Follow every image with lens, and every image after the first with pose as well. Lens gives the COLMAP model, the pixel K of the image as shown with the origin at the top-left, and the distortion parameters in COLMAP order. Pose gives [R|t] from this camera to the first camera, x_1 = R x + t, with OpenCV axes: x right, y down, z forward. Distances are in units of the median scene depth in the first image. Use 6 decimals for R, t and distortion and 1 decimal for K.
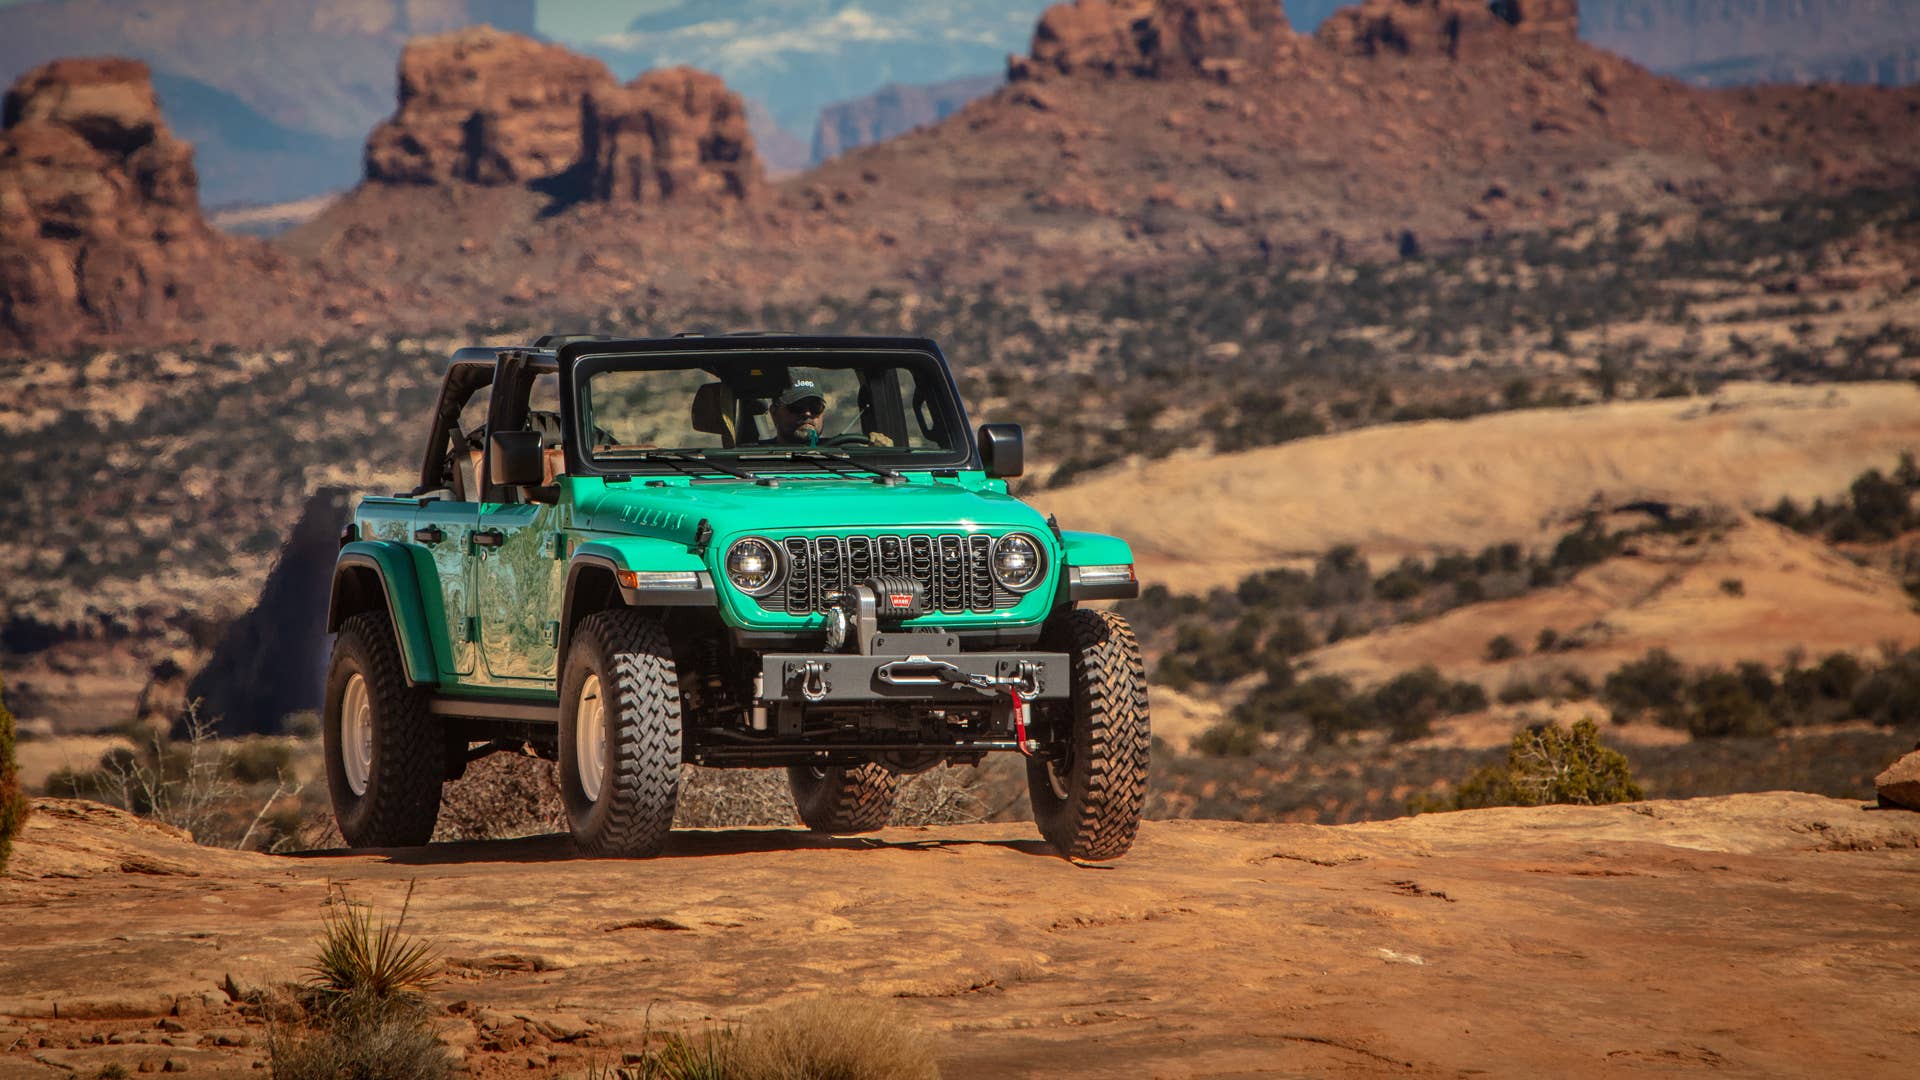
lens RADIAL K [[13282.3, 0, 960.6], [0, 13282.3, 539.6], [0, 0, 1]] dist [1.123773, 0.000000]
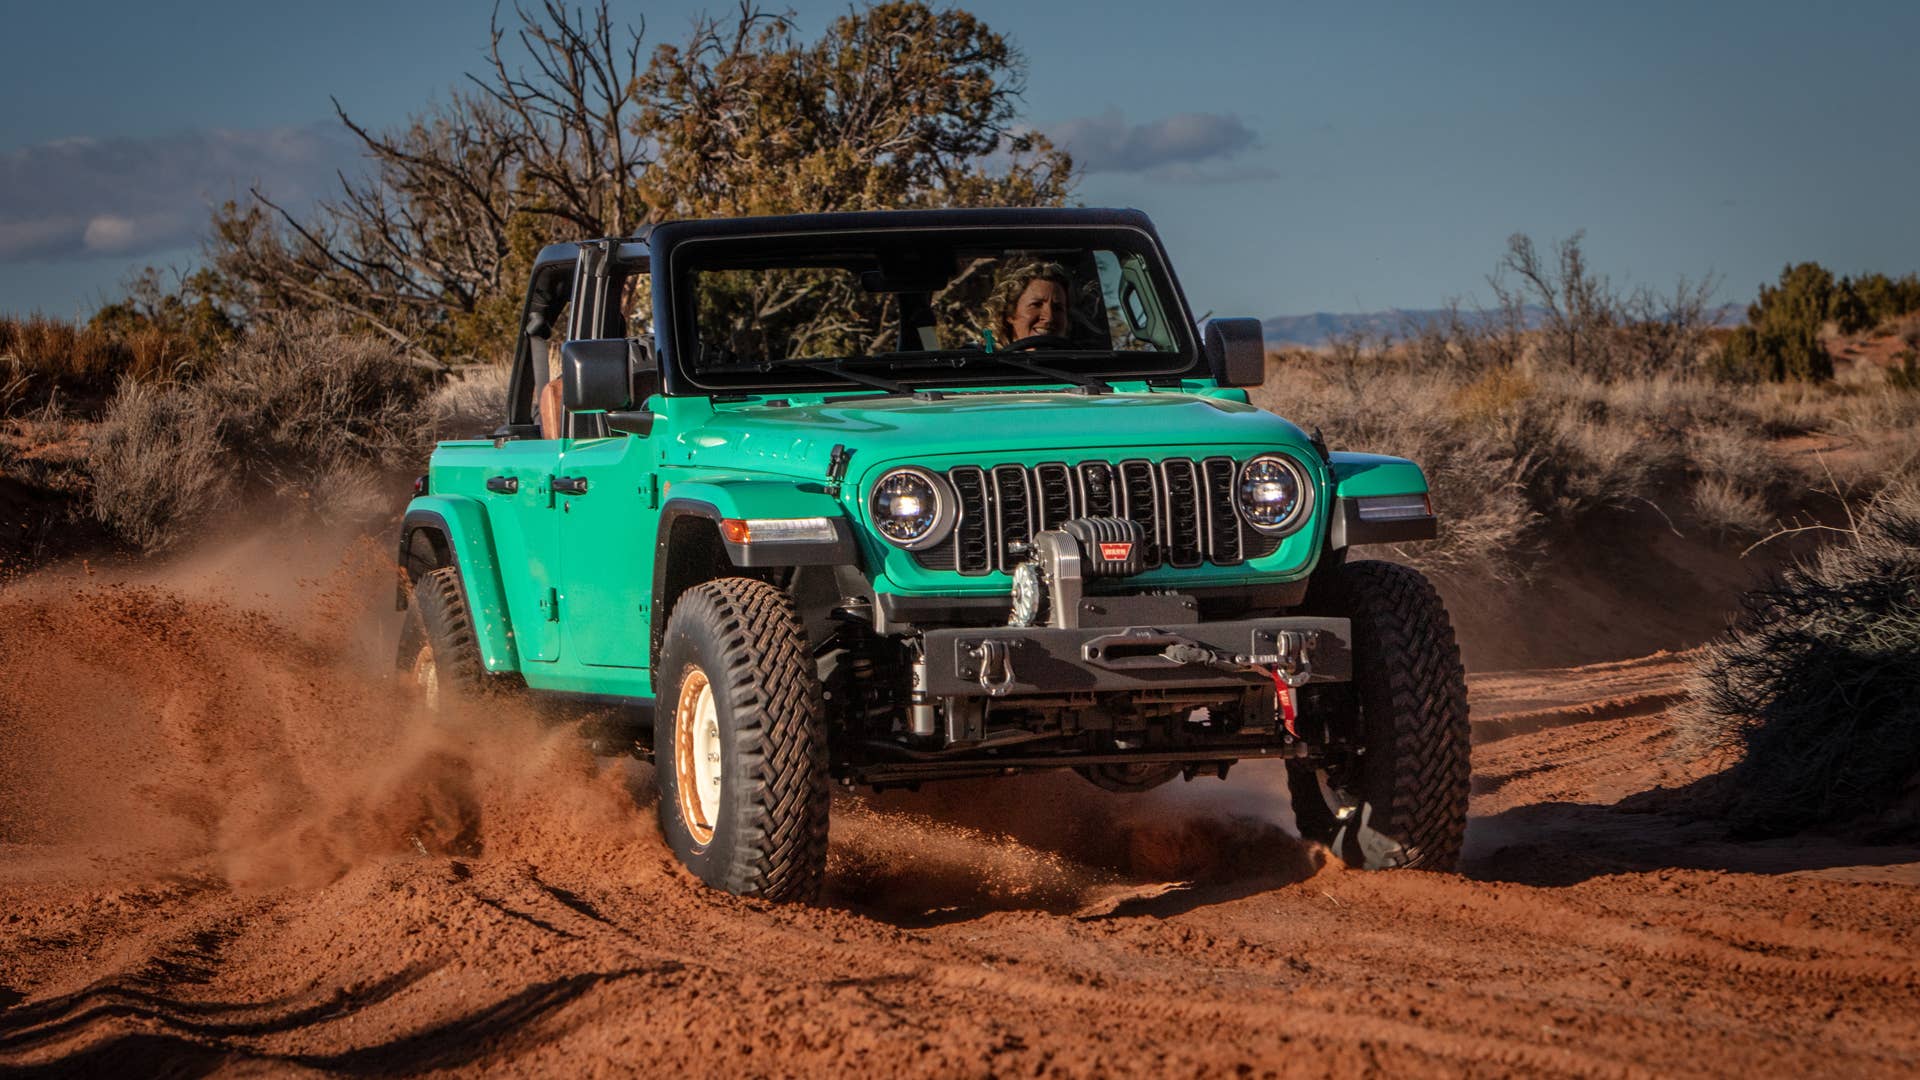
lens RADIAL K [[13282.3, 0, 959.8], [0, 13282.3, 540.1], [0, 0, 1]] dist [1.123773, 0.000000]
pose [[0.999665, -0.020737, -0.015464, -0.001693], [0.020750, 0.999784, 0.000684, 0.003277], [0.015447, -0.001005, 0.999880, 0.277062]]
